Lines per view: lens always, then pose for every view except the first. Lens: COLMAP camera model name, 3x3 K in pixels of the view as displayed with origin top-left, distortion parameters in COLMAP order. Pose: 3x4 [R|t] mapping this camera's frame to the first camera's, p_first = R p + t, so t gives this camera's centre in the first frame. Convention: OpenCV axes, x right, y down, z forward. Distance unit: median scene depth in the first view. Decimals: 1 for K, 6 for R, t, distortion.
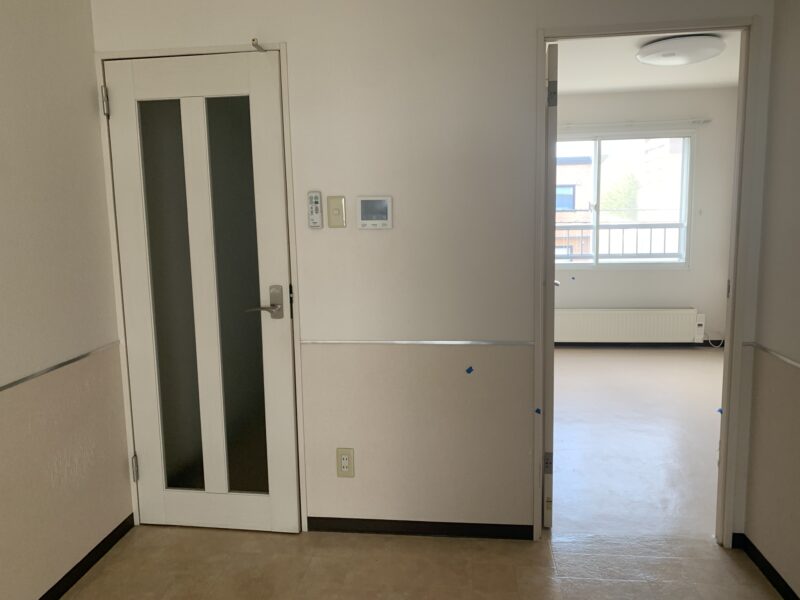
lens RADIAL K [[609.0, 0, 395.1], [0, 609.0, 297.7], [0, 0, 1]] dist [0.034215, -0.042874]
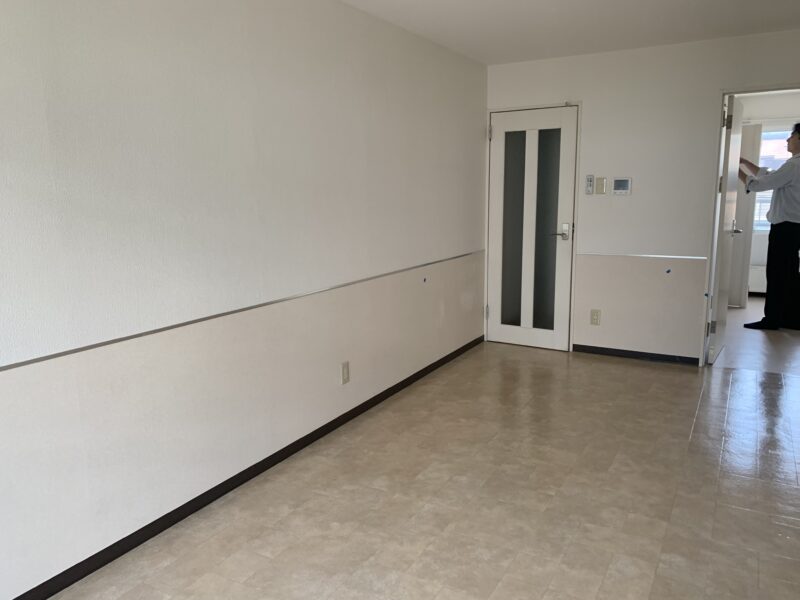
lens RADIAL K [[609.0, 0, 400.8], [0, 609.0, 292.8], [0, 0, 1]] dist [0.034215, -0.042874]
pose [[0.910440, 0.078117, -0.406197, 0.138802], [-0.073184, 0.996934, 0.027691, 0.188346], [0.407115, 0.004516, 0.913366, -1.021580]]
